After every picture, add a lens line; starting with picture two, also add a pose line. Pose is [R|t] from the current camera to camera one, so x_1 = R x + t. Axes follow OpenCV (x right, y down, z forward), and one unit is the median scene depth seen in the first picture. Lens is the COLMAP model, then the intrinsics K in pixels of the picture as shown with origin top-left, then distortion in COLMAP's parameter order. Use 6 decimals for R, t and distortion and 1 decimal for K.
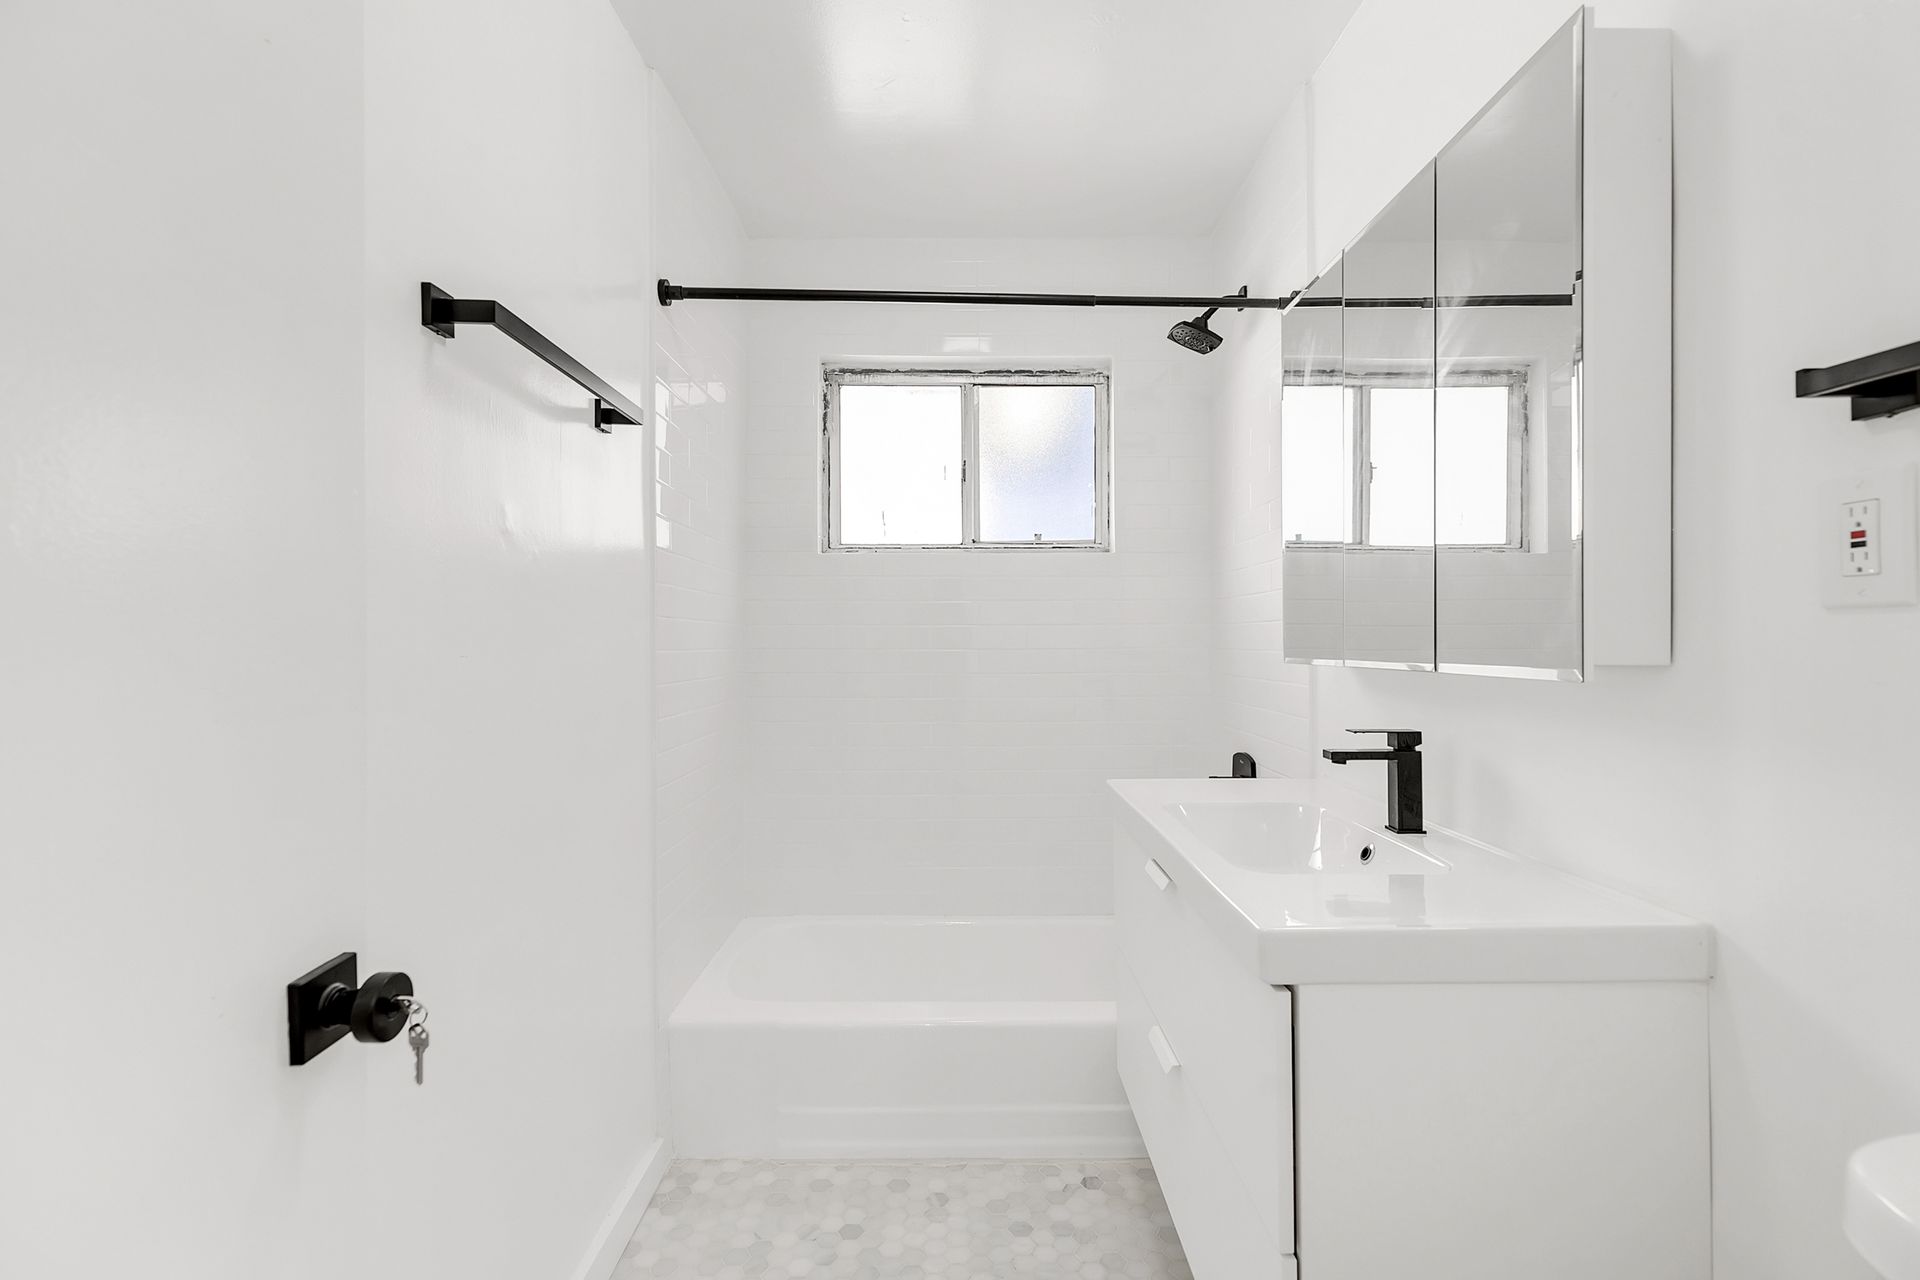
lens RADIAL K [[878.1, 0, 961.5], [0, 878.1, 639.7], [0, 0, 1]] dist [0.000478, 0.000049]
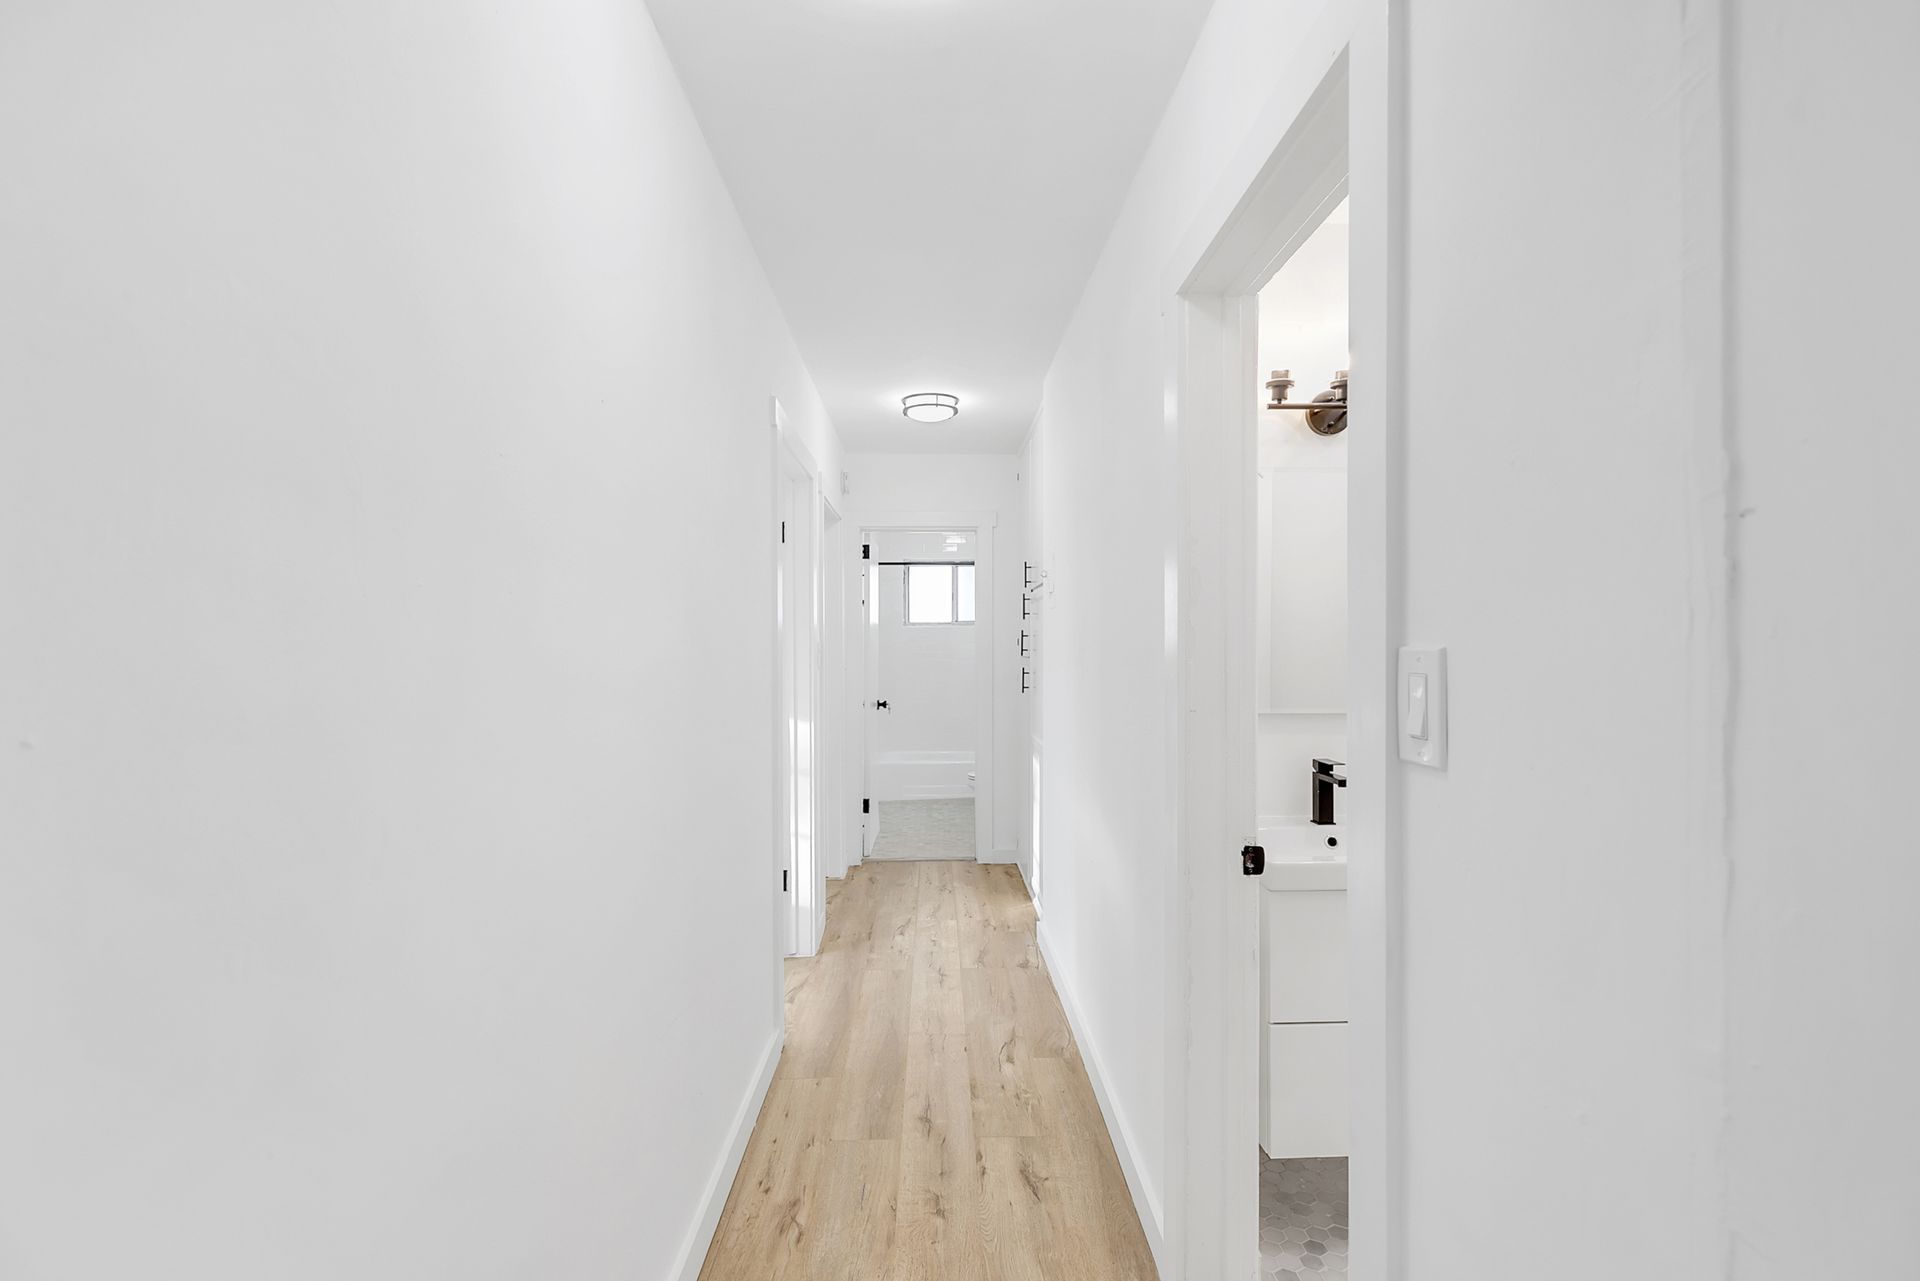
lens RADIAL K [[878.1, 0, 960.9], [0, 878.1, 643.9], [0, 0, 1]] dist [0.000478, 0.000049]
pose [[0.999527, 0.008206, 0.029626, -0.055179], [-0.008045, 0.999952, -0.005566, -0.021391], [-0.029670, 0.005325, 0.999546, -1.869664]]
